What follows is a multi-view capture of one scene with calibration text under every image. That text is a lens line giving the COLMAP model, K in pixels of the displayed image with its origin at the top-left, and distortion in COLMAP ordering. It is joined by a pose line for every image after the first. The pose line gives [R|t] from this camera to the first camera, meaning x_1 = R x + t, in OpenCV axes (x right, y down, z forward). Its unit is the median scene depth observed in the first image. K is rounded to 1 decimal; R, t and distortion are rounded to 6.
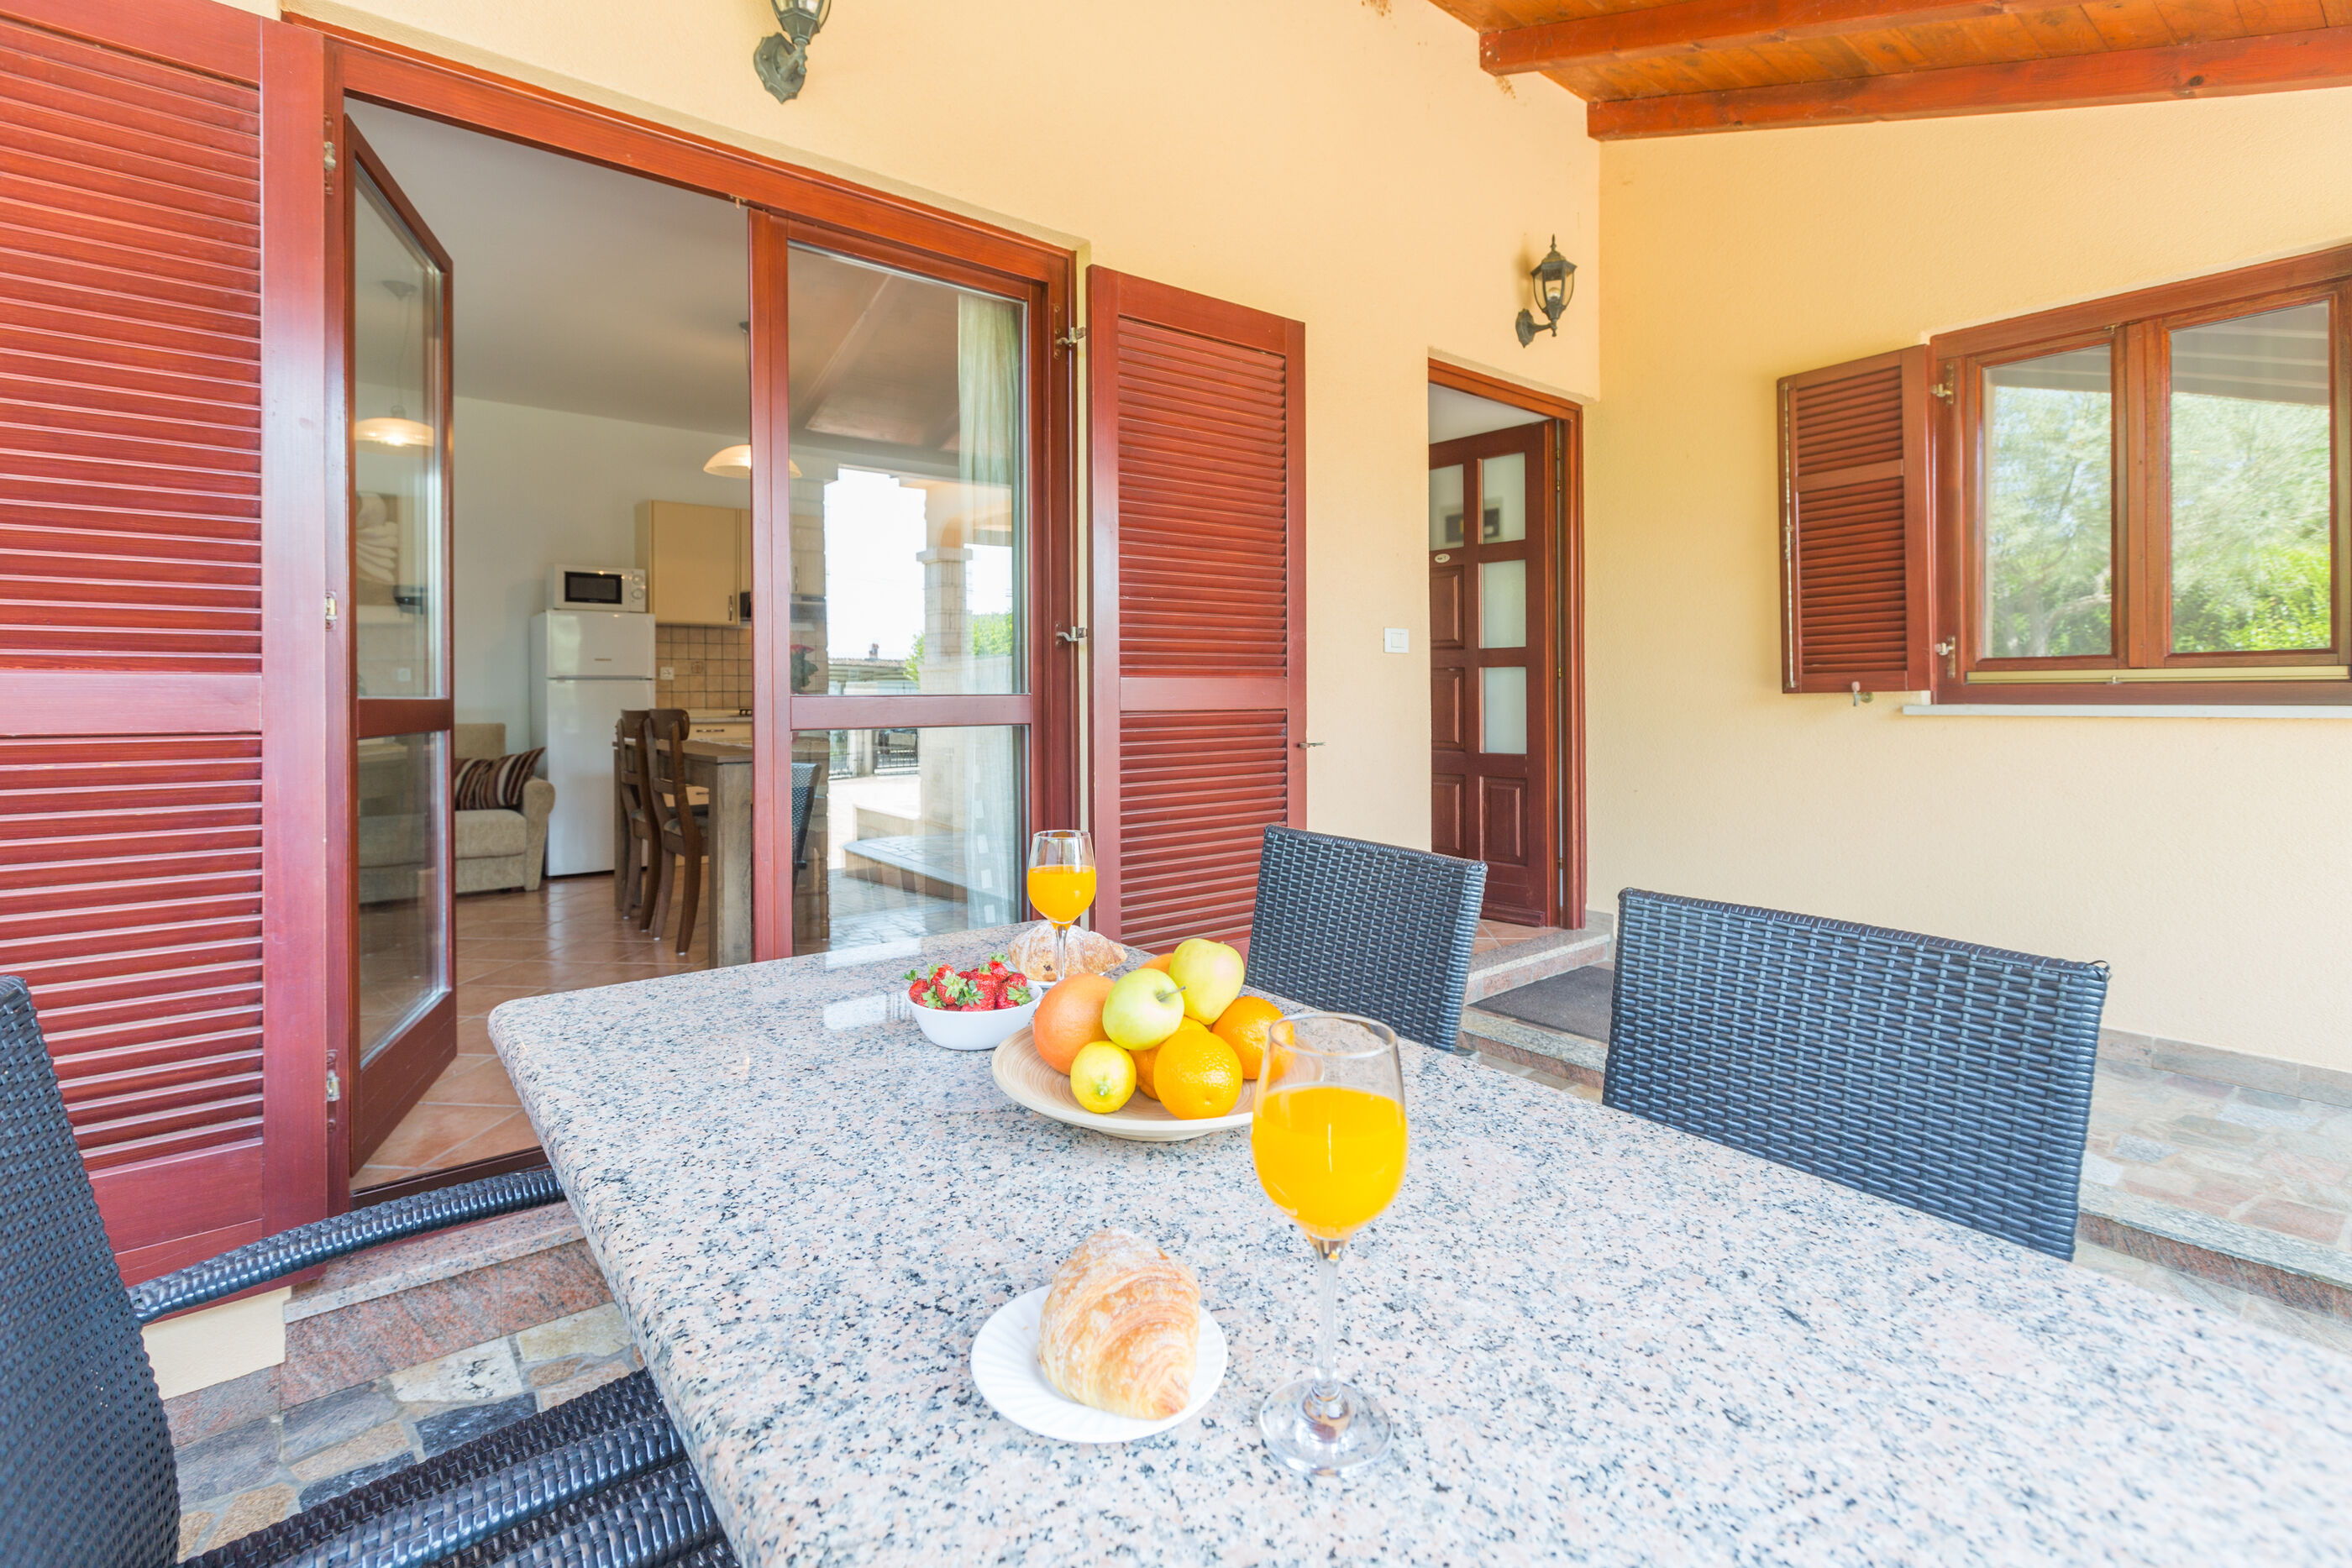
lens RADIAL K [[1077.3, 0, 1158.4], [0, 1077.3, 697.7], [0, 0, 1]] dist [0.000435, 0.000018]
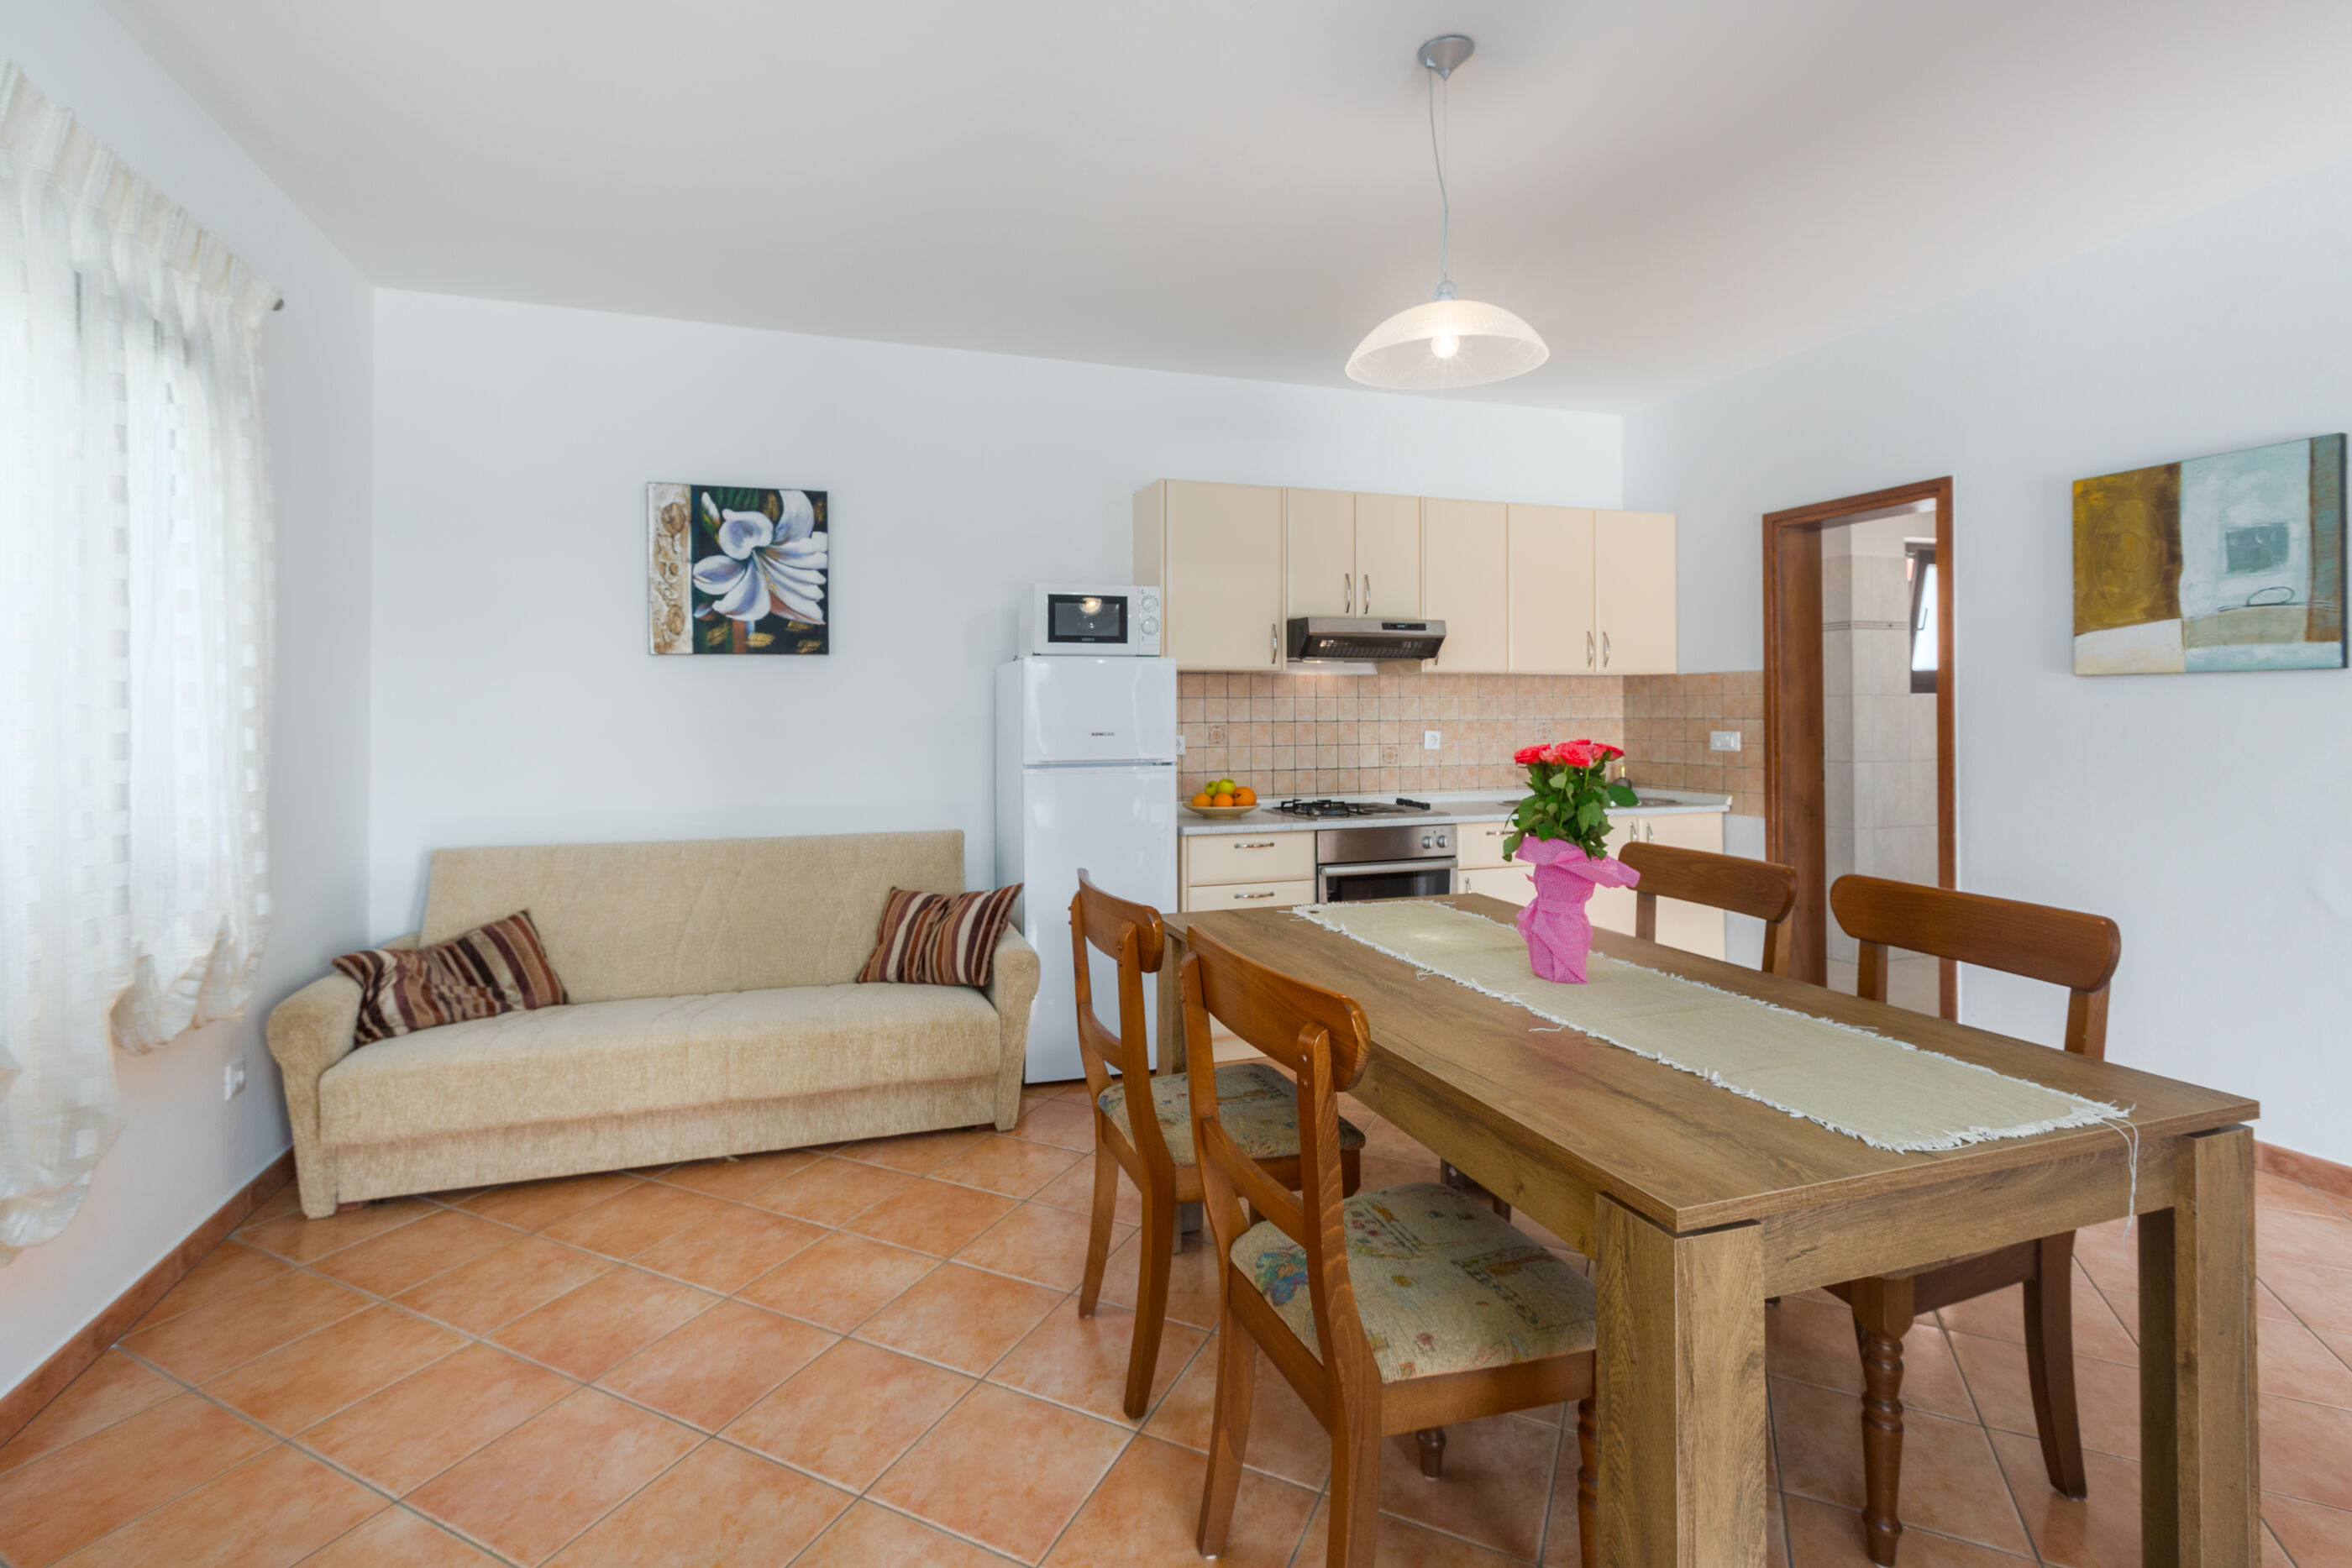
lens RADIAL K [[1060.0, 0, 1152.9], [0, 1060.0, 709.7], [0, 0, 1]] dist [0.000295, 0.000057]
pose [[0.937795, -0.002904, -0.347177, -0.283108], [0.000423, 0.999974, -0.007222, -0.046059], [0.347189, 0.006626, 0.937772, 0.447876]]
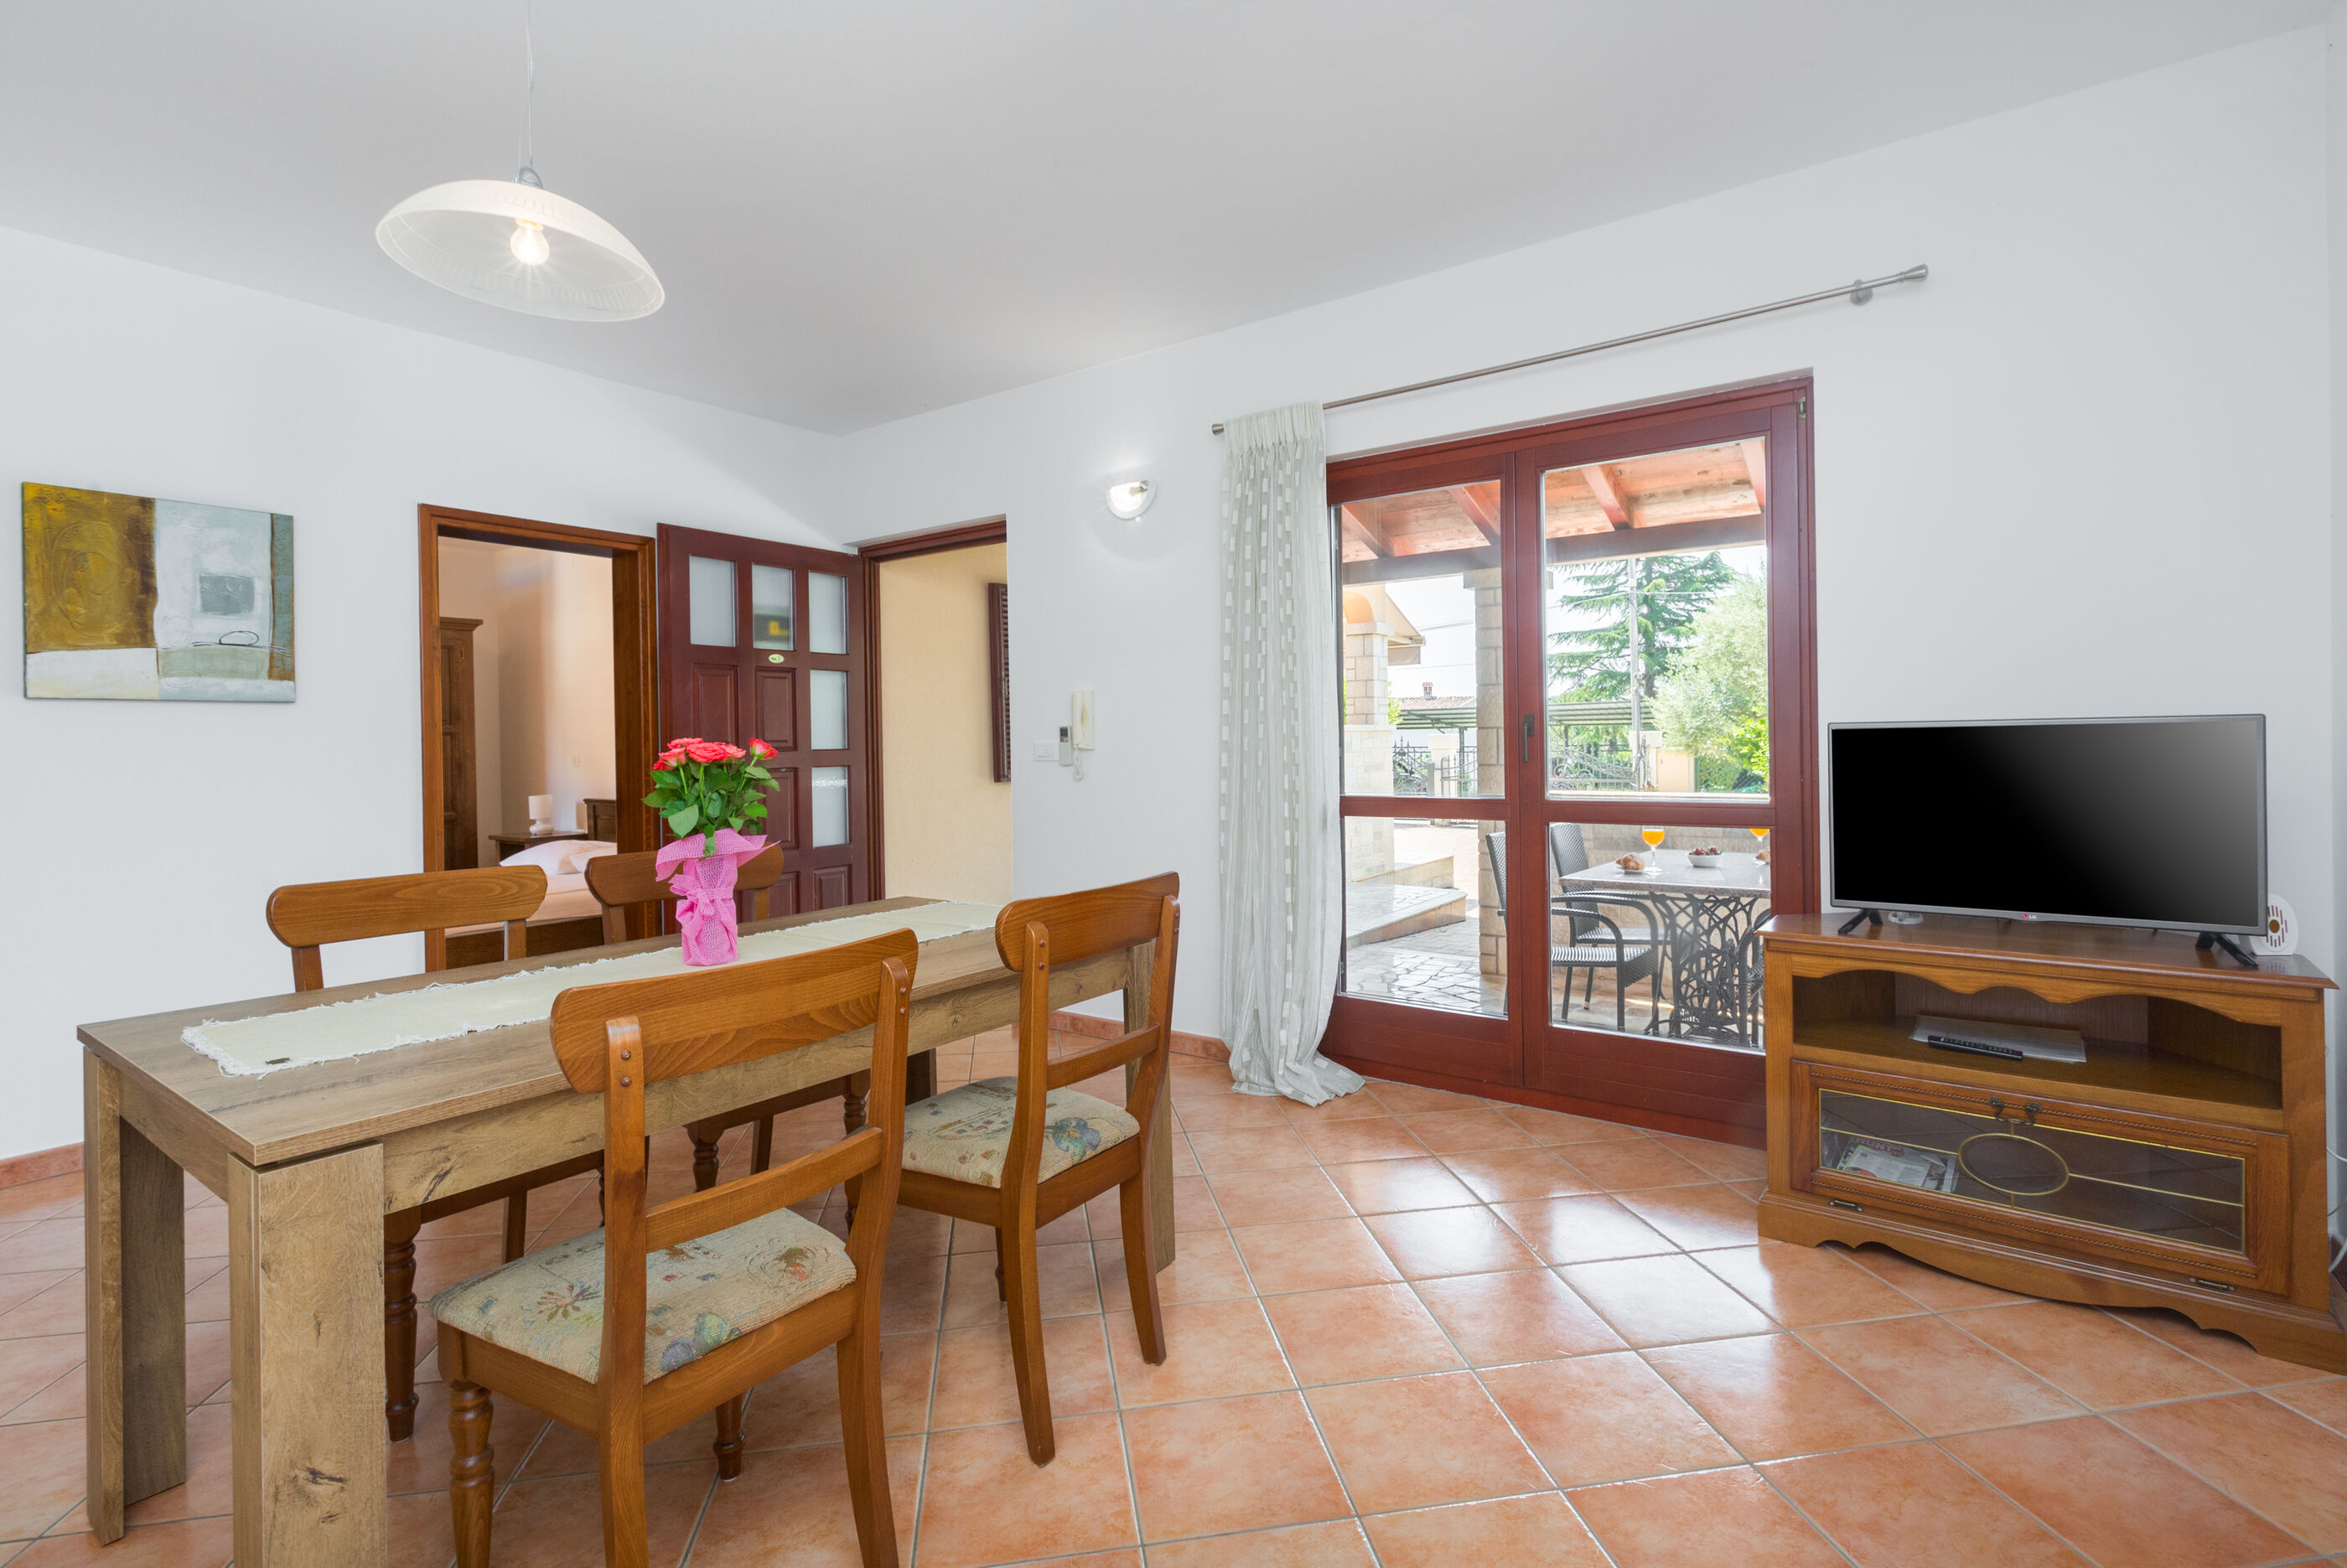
lens RADIAL K [[1103.1, 0, 1173.7], [0, 1103.1, 752.3], [0, 0, 1]] dist [-0.000922, -0.000225]
pose [[-0.251308, -0.000502, 0.967907, -0.675711], [0.024092, 0.999687, 0.006773, -0.031743], [-0.967607, 0.025021, -0.251217, 0.750320]]
